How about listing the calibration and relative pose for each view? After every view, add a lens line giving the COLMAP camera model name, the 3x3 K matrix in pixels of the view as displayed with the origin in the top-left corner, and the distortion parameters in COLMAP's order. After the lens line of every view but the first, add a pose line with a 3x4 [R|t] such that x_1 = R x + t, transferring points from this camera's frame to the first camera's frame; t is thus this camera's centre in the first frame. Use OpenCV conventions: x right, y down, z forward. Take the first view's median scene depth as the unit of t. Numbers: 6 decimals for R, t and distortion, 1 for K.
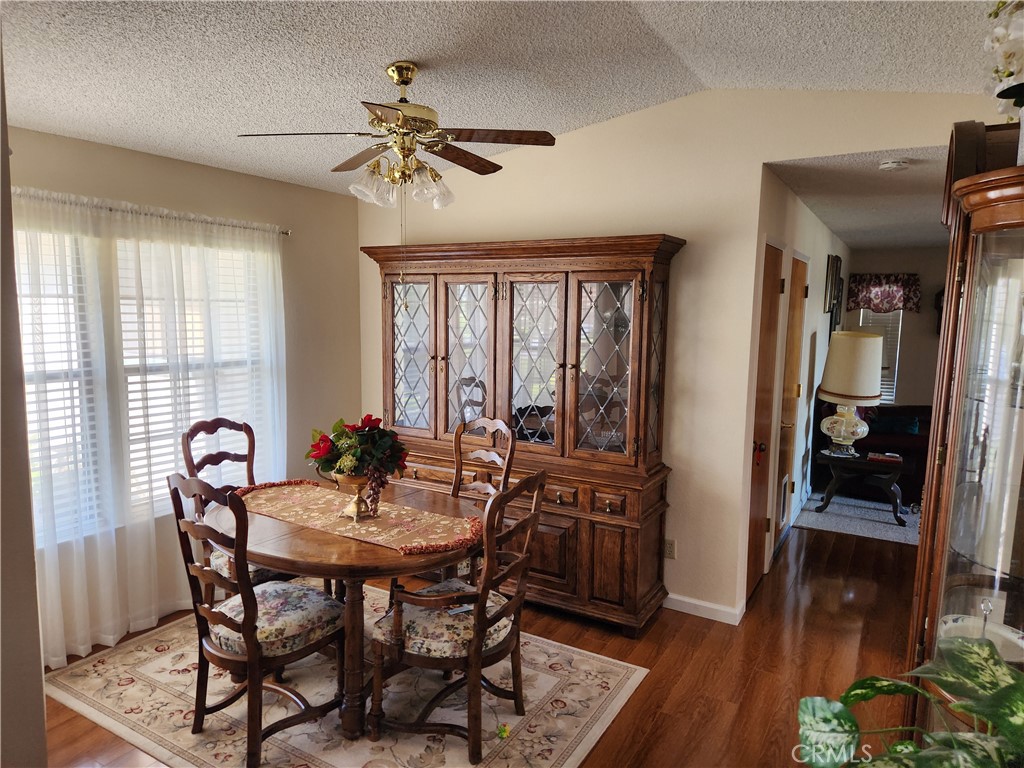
lens RADIAL K [[682.9, 0, 508.2], [0, 682.9, 386.4], [0, 0, 1]] dist [0.085512, -0.085683]
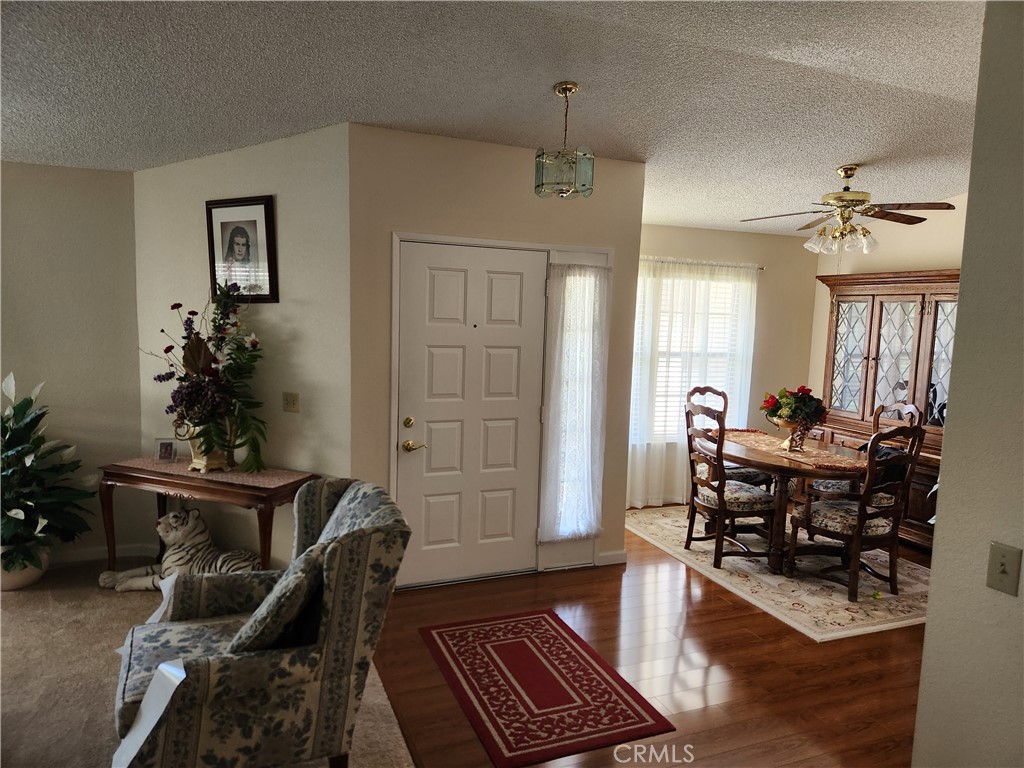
lens RADIAL K [[682.9, 0, 508.2], [0, 682.9, 386.4], [0, 0, 1]] dist [0.085512, -0.085683]
pose [[0.792722, 0.077311, -0.604661, 0.192644], [-0.092286, 0.995713, 0.006323, 0.082875], [0.602558, 0.050789, 0.796458, -0.589478]]
